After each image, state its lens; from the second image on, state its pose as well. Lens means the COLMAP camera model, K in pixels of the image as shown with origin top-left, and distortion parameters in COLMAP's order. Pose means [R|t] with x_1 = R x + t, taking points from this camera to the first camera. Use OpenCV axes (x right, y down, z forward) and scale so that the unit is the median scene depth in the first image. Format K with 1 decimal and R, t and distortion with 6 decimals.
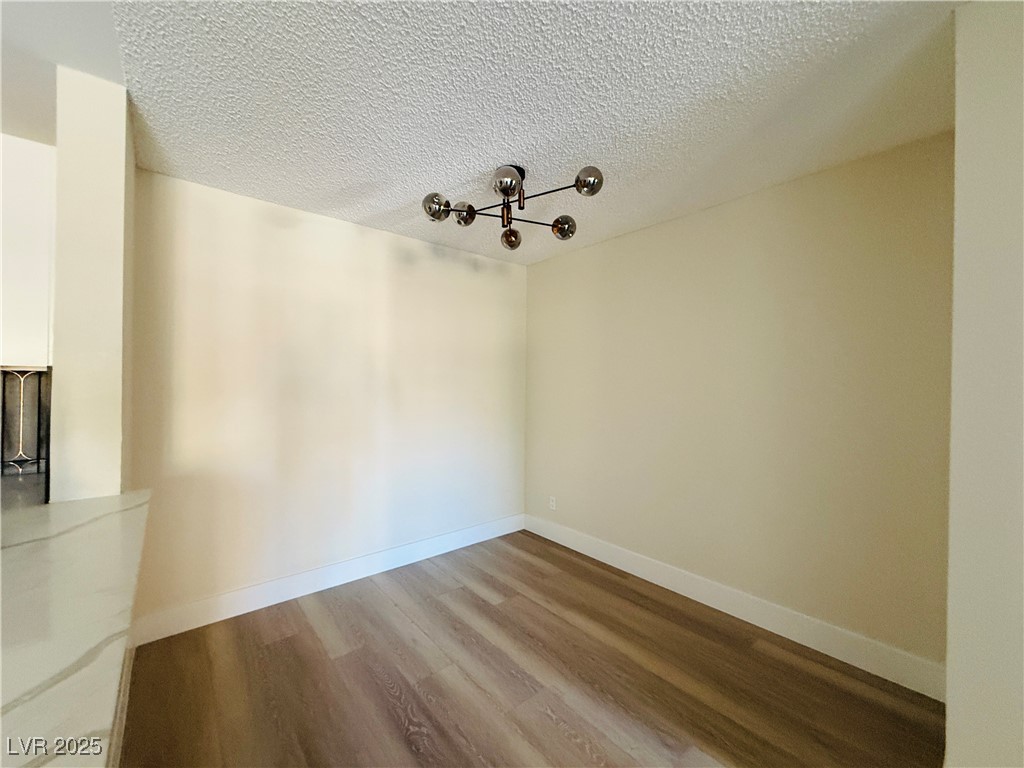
lens RADIAL K [[404.2, 0, 507.7], [0, 404.2, 386.1], [0, 0, 1]] dist [0.000485, -0.000074]
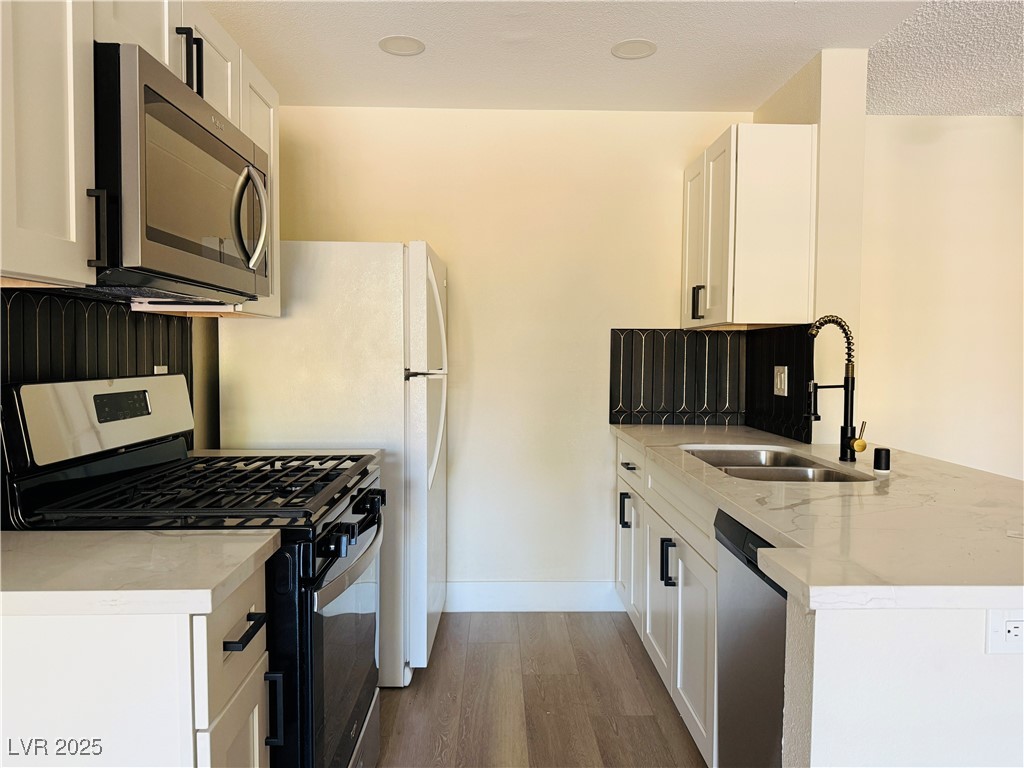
lens RADIAL K [[720.8, 0, 510.8], [0, 720.8, 384.4], [0, 0, 1]] dist [0.009602, -0.006878]
pose [[0.791145, 0.029986, -0.610893, -0.388356], [-0.001120, 0.998867, 0.047580, 0.018376], [0.611627, -0.036958, 0.790282, -0.787046]]
